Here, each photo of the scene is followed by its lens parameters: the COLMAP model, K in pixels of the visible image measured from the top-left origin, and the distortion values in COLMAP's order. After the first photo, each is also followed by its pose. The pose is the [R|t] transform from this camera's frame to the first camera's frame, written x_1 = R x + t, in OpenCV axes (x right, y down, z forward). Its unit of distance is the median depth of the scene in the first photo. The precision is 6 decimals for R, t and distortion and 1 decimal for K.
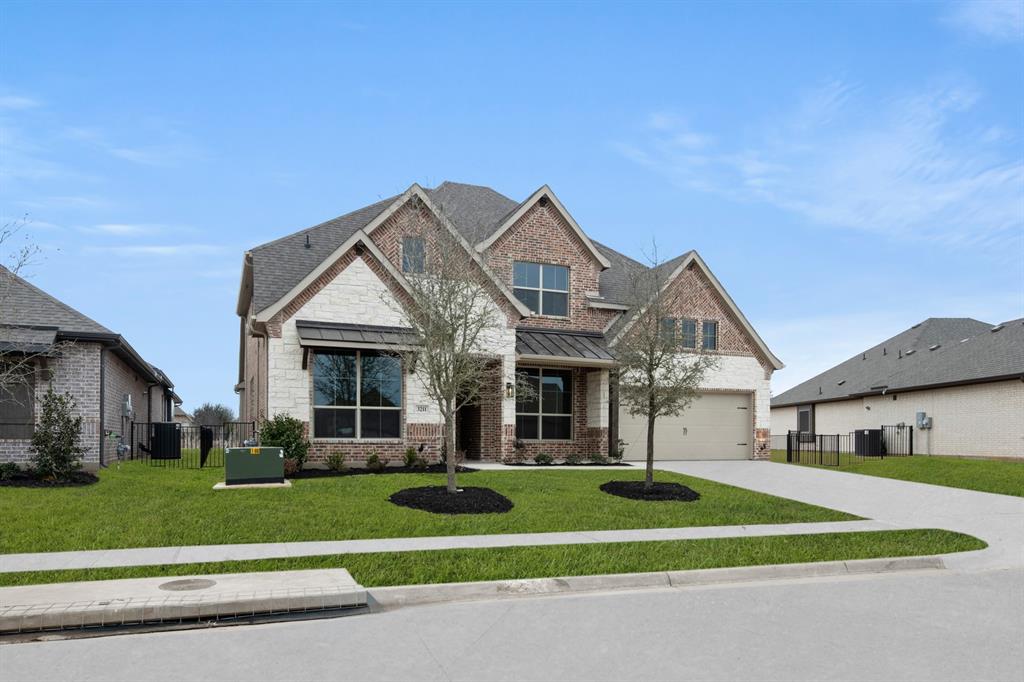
lens RADIAL K [[648.2, 0, 511.3], [0, 648.2, 370.9], [0, 0, 1]] dist [0.003651, 0.000308]
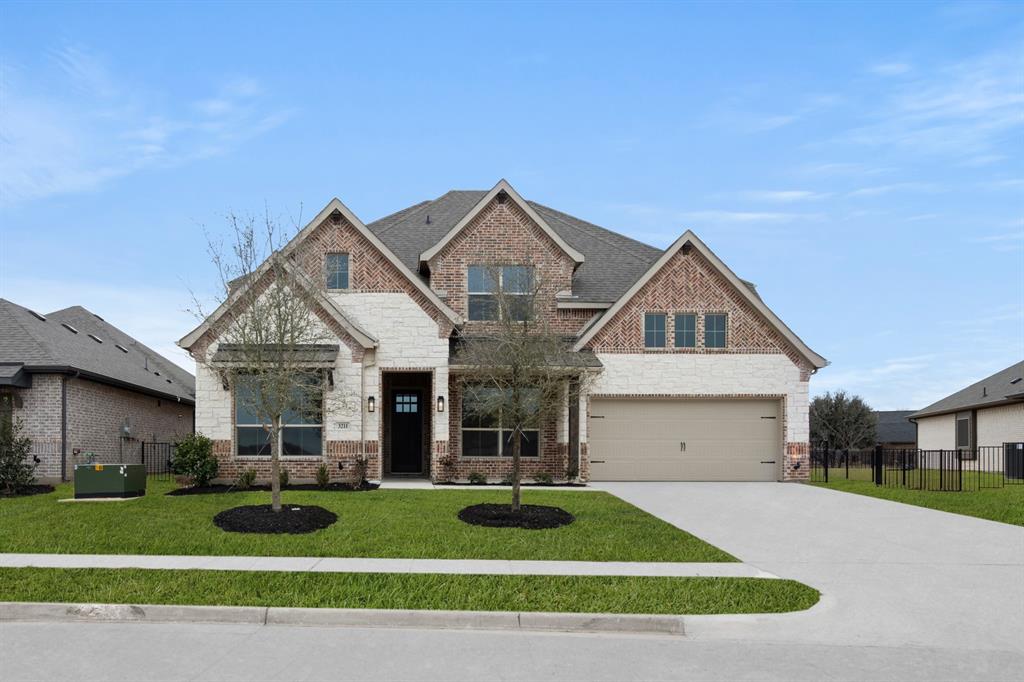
lens RADIAL K [[656.1, 0, 451.9], [0, 656.1, 391.9], [0, 0, 1]] dist [0.002382, 0.000382]
pose [[0.934632, -0.036802, -0.353706, 0.349288], [0.038897, 0.999243, -0.001188, 0.013728], [0.353482, -0.012648, 0.935356, 0.118328]]
